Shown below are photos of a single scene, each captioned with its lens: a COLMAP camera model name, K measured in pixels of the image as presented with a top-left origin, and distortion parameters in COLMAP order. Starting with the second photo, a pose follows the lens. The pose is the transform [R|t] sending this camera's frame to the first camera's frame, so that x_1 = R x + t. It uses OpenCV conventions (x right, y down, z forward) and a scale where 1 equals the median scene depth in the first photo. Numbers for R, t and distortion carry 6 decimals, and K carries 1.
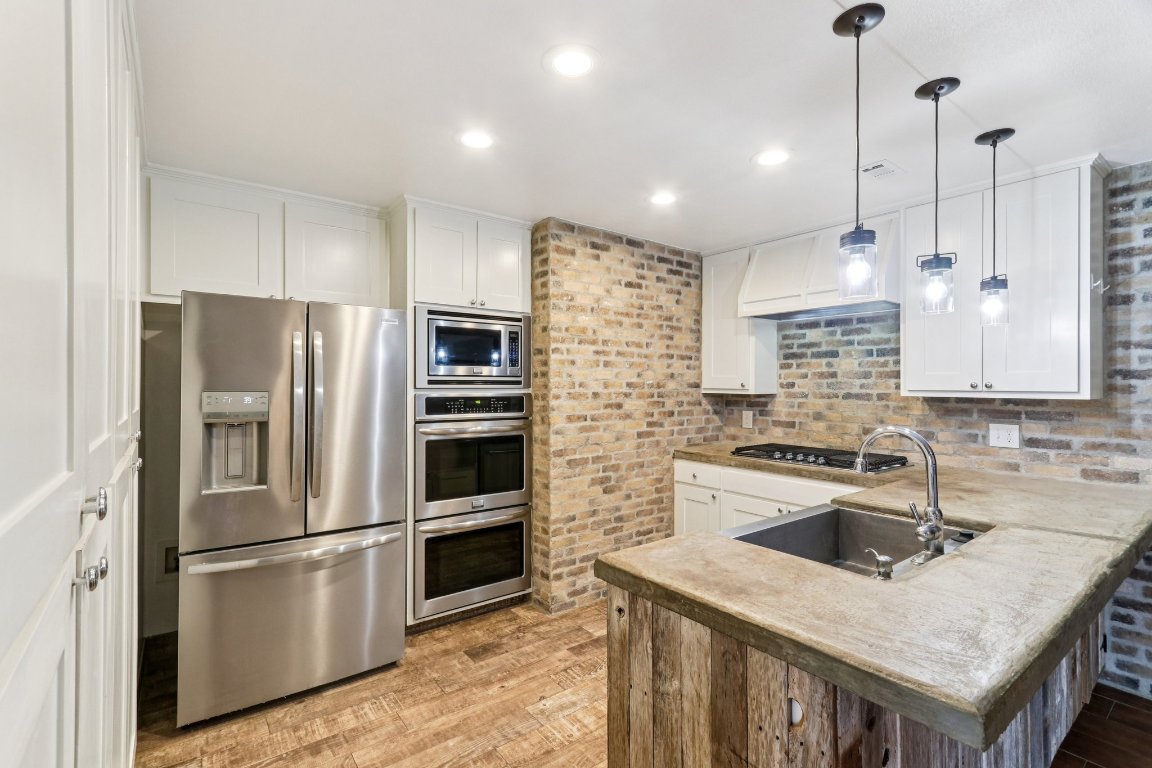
lens RADIAL K [[520.8, 0, 568.7], [0, 520.8, 382.5], [0, 0, 1]] dist [0.001195, 0.002745]
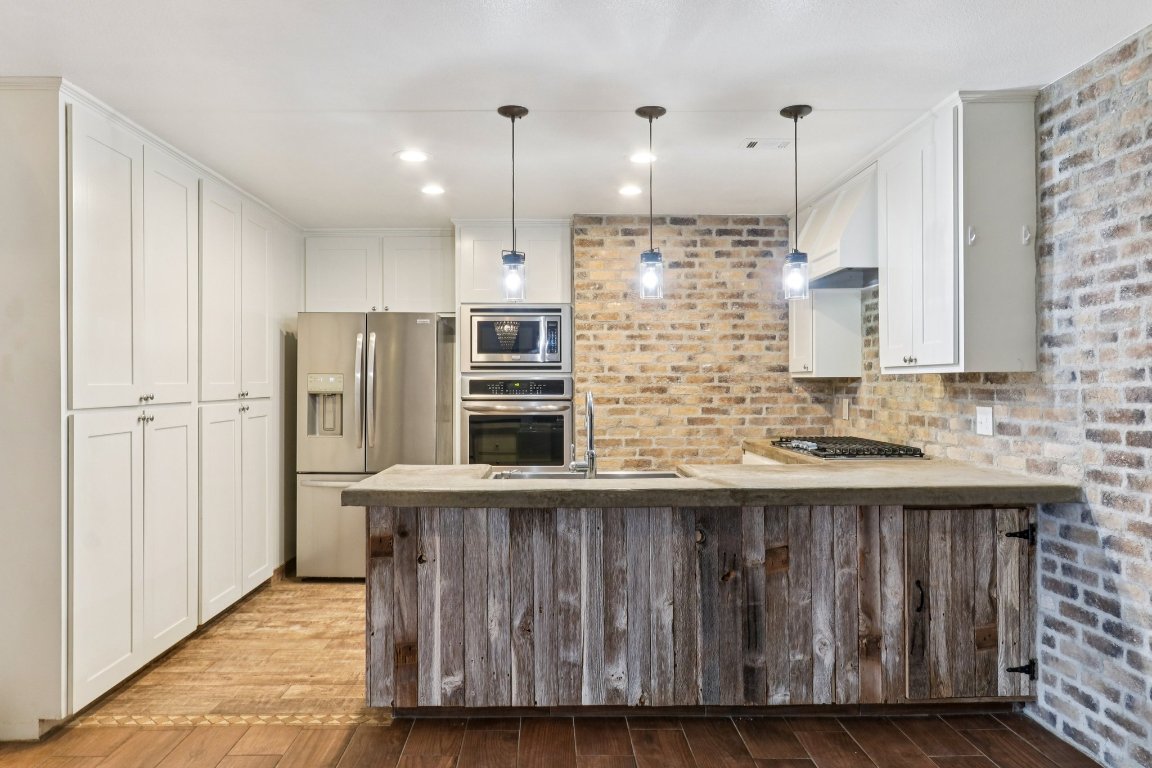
lens RADIAL K [[752.5, 0, 579.6], [0, 752.5, 384.2], [0, 0, 1]] dist [-0.015942, 0.015301]
pose [[0.823761, -0.004632, -0.566918, 0.830872], [0.007004, 0.999973, 0.002007, 0.032132], [0.566893, -0.005624, 0.823772, -0.275552]]
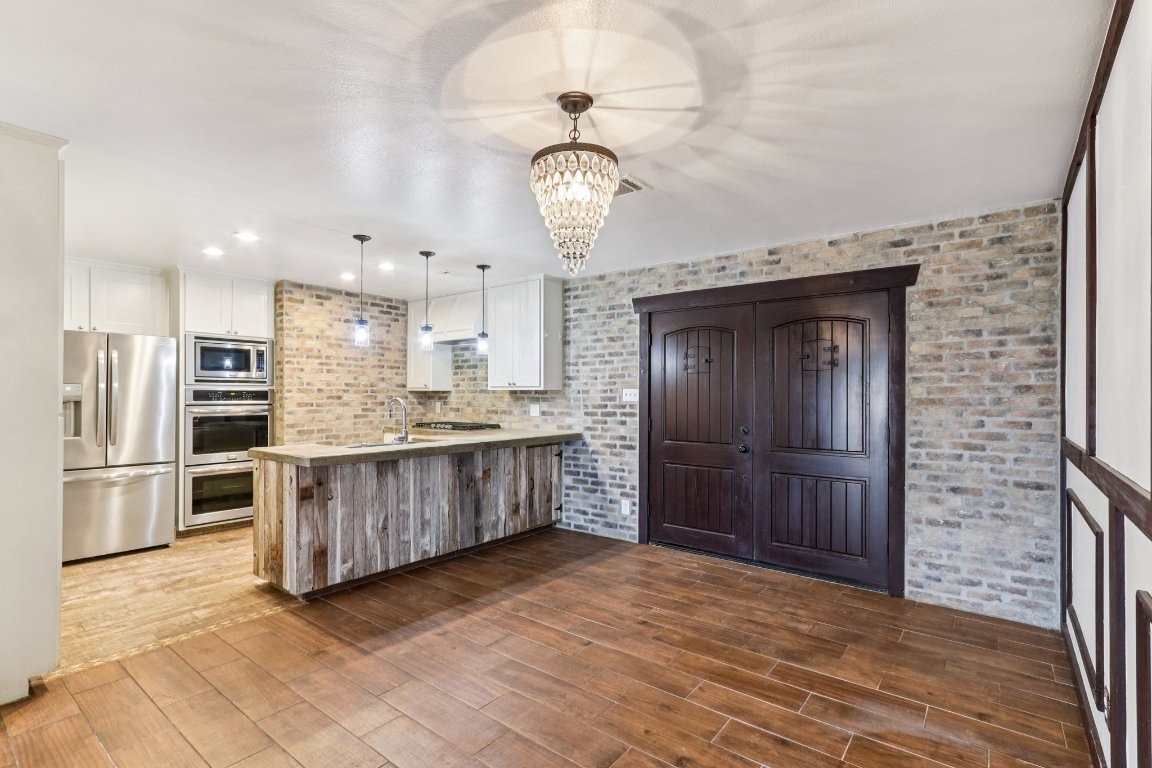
lens RADIAL K [[520.8, 0, 551.0], [0, 520.8, 392.4], [0, 0, 1]] dist [0.001195, 0.002745]
pose [[0.970934, 0.000637, 0.239345, 0.368797], [-0.000901, 0.999999, 0.000994, 0.028916], [-0.239345, -0.001180, 0.970934, -0.742706]]
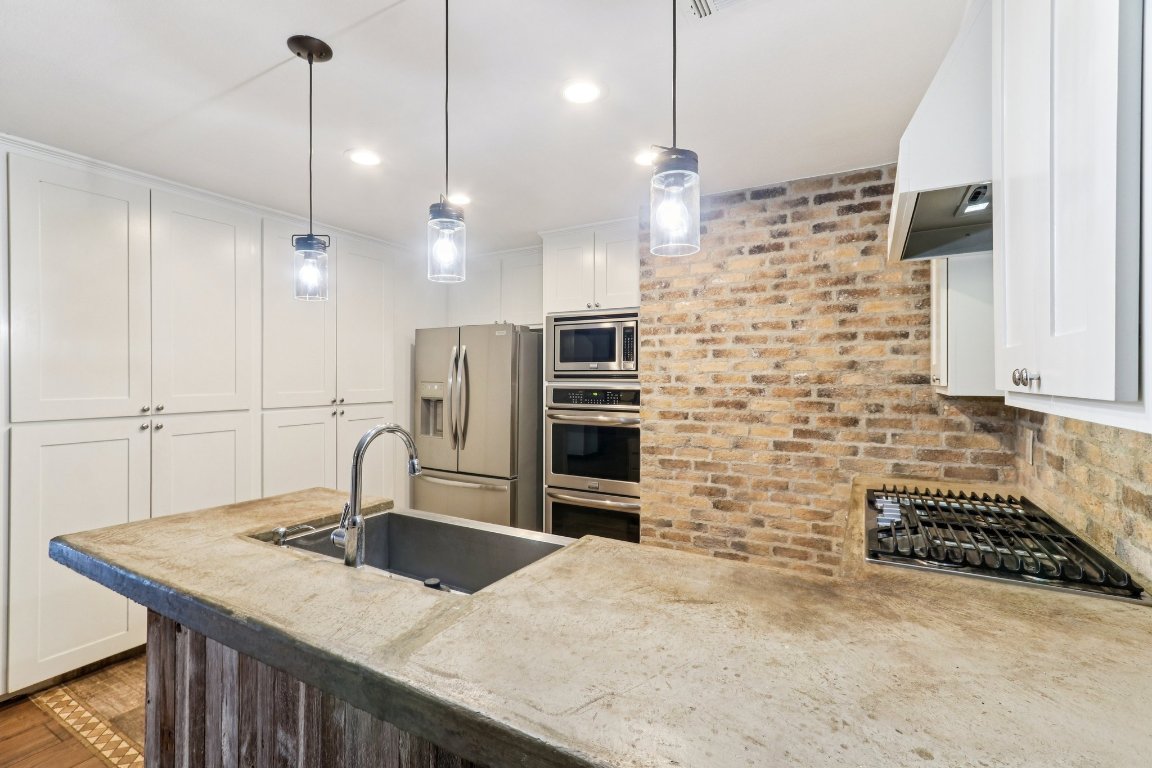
lens RADIAL K [[520.8, 0, 573.4], [0, 520.8, 375.6], [0, 0, 1]] dist [0.001195, 0.002745]
pose [[0.401759, -0.006122, -0.915725, 0.782344], [0.002692, 0.999981, -0.005504, 0.003747], [0.915742, -0.000254, 0.401768, 0.476728]]
